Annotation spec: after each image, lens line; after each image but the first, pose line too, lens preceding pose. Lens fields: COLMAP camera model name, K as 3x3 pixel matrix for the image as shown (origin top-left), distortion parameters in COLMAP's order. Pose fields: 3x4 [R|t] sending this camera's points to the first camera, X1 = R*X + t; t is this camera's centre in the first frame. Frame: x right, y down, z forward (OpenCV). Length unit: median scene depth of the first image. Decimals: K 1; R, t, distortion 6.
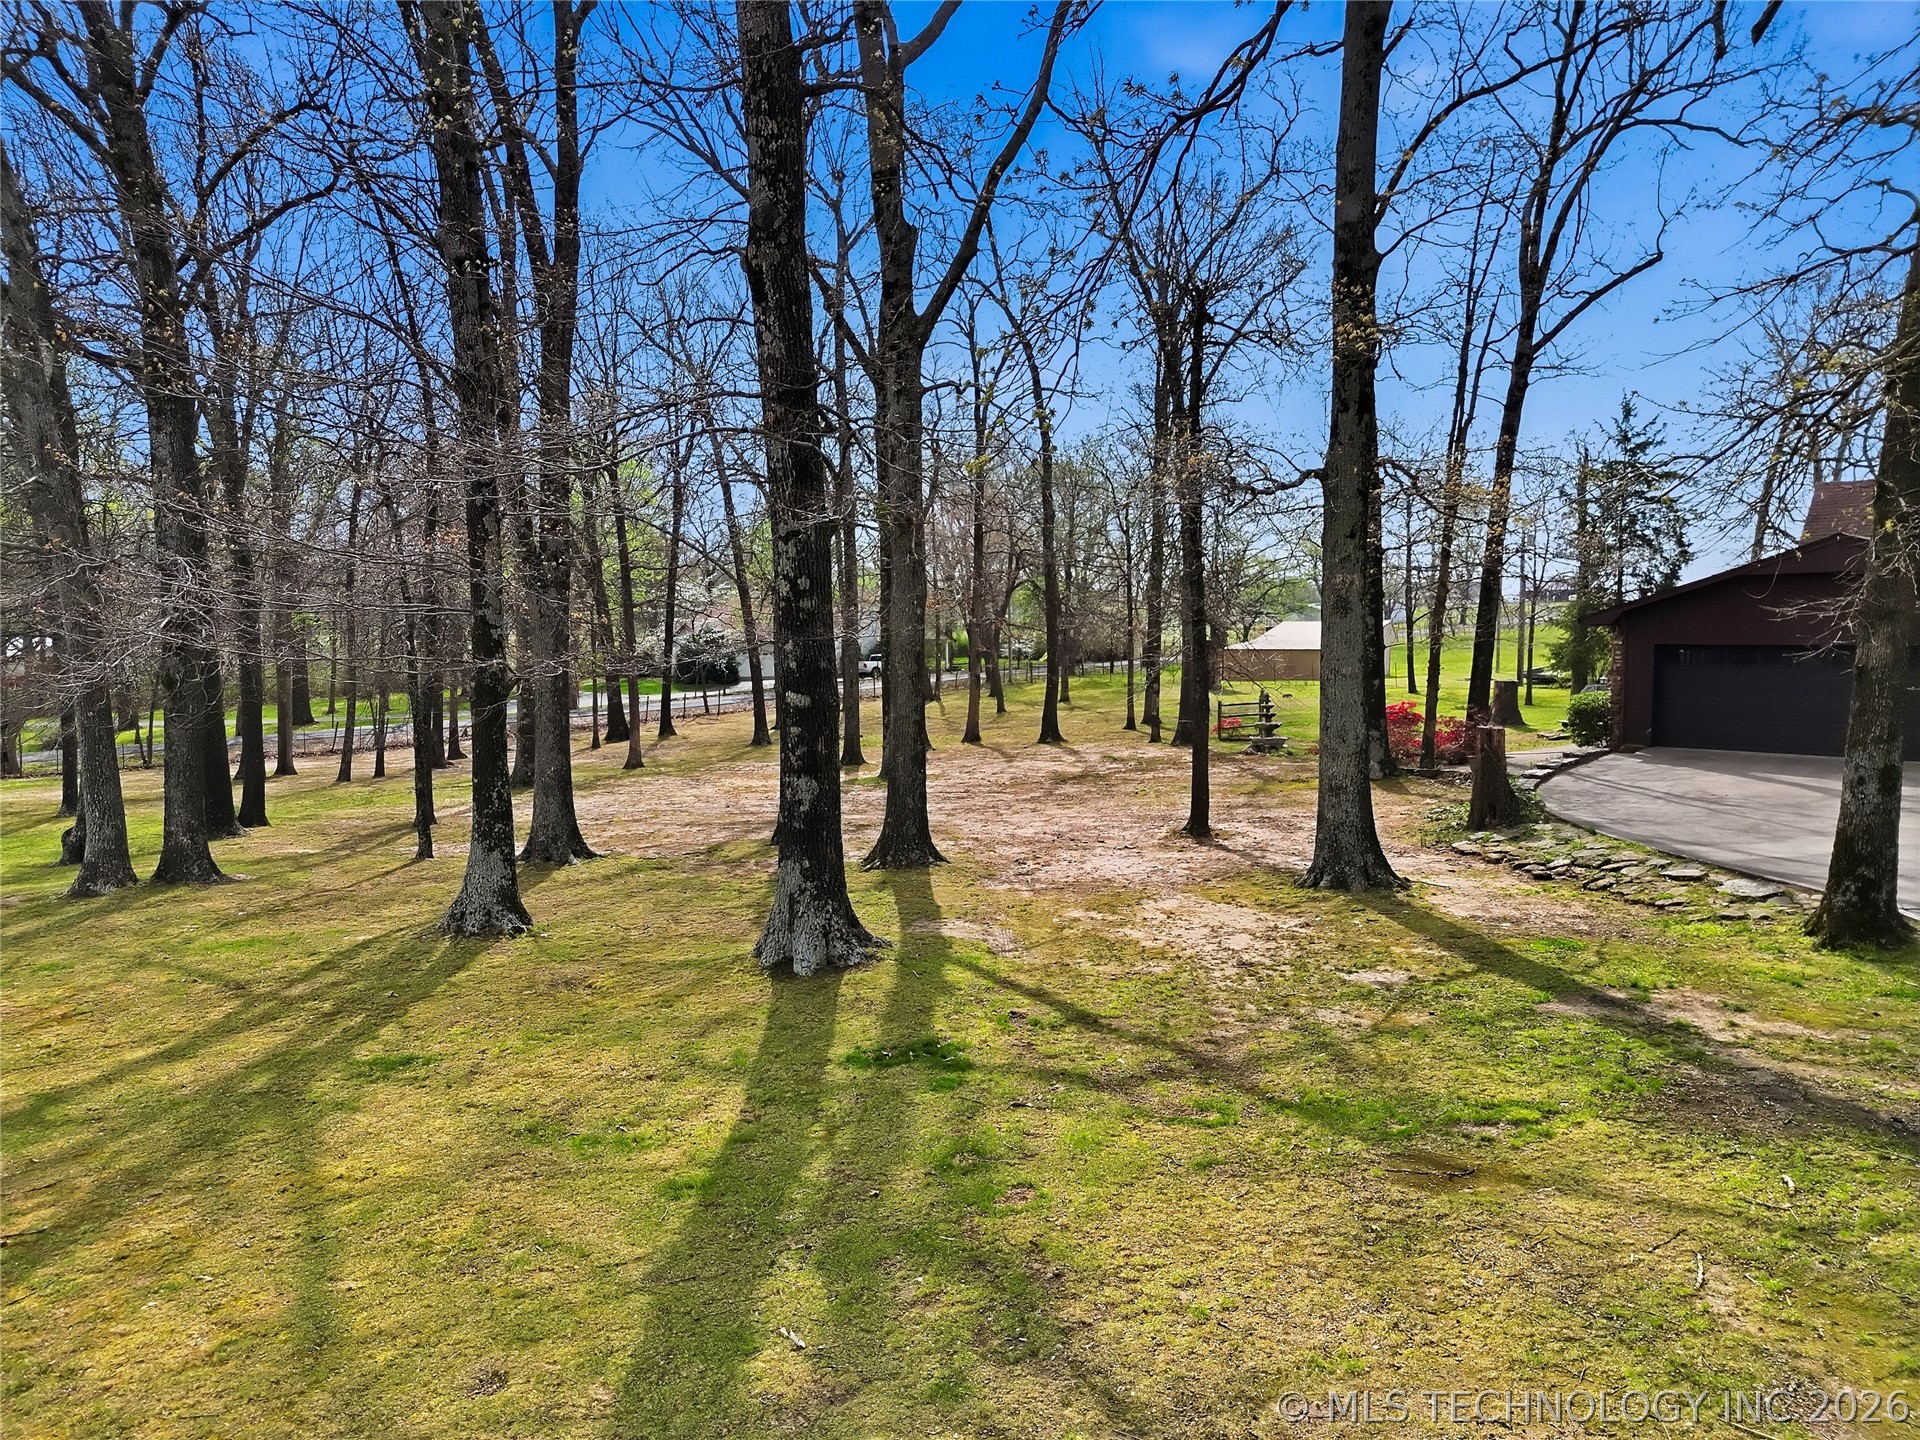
lens RADIAL K [[1348.4, 0, 964.6], [0, 1348.4, 723.1], [0, 0, 1]] dist [0.048227, -0.034474]
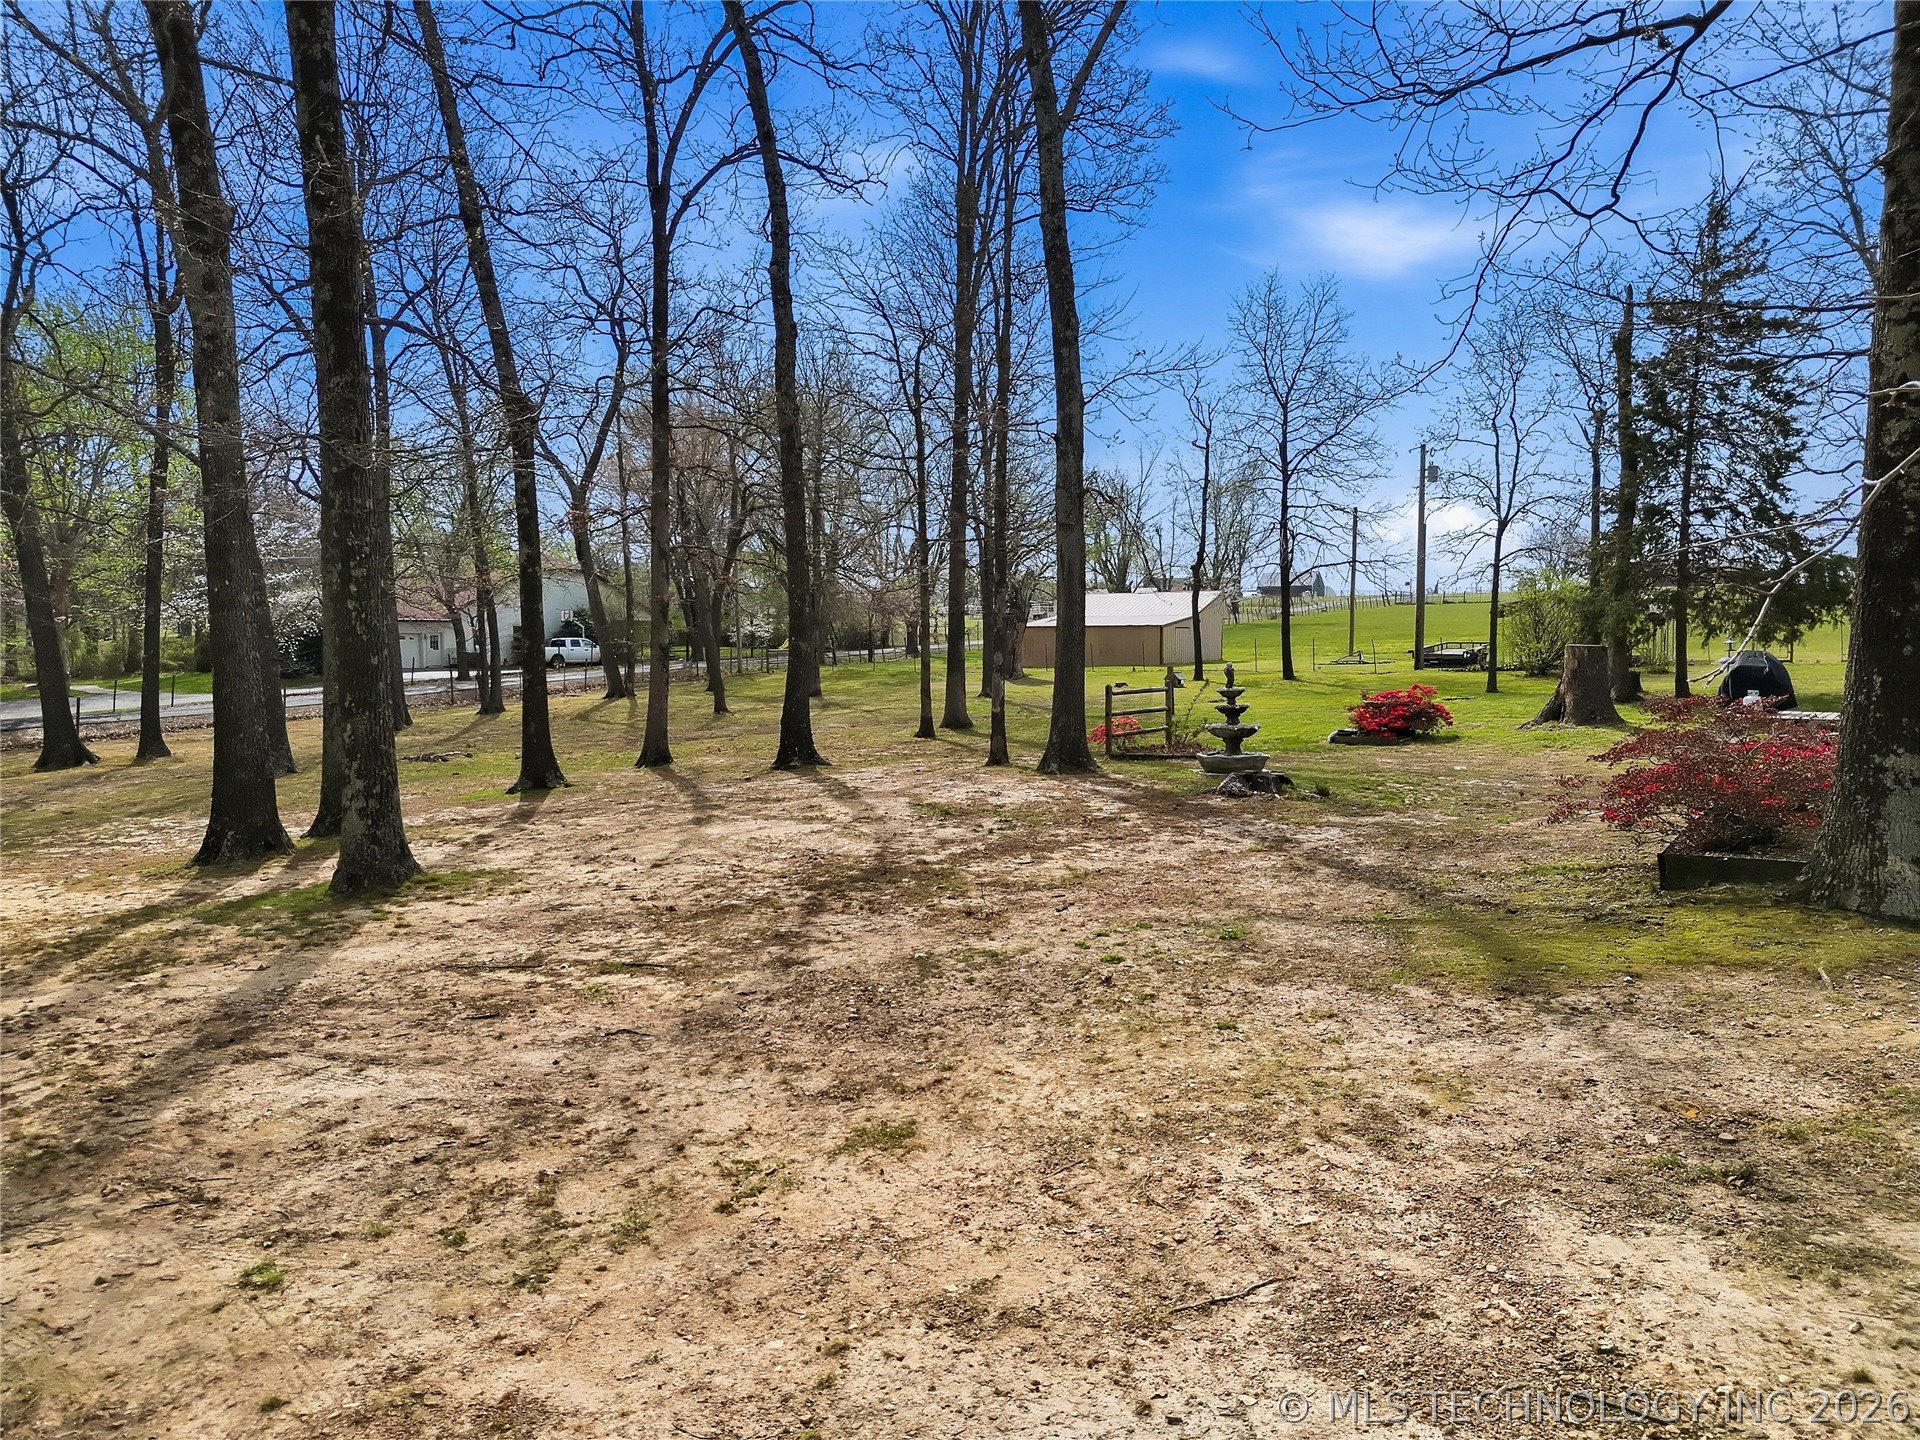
lens RADIAL K [[1348.4, 0, 967.7], [0, 1348.4, 714.8], [0, 0, 1]] dist [0.048227, -0.034474]
pose [[0.981491, -0.013650, 0.191022, 0.026420], [0.014938, 0.999874, -0.005306, -0.002385], [-0.190925, 0.008062, 0.981571, 0.430840]]
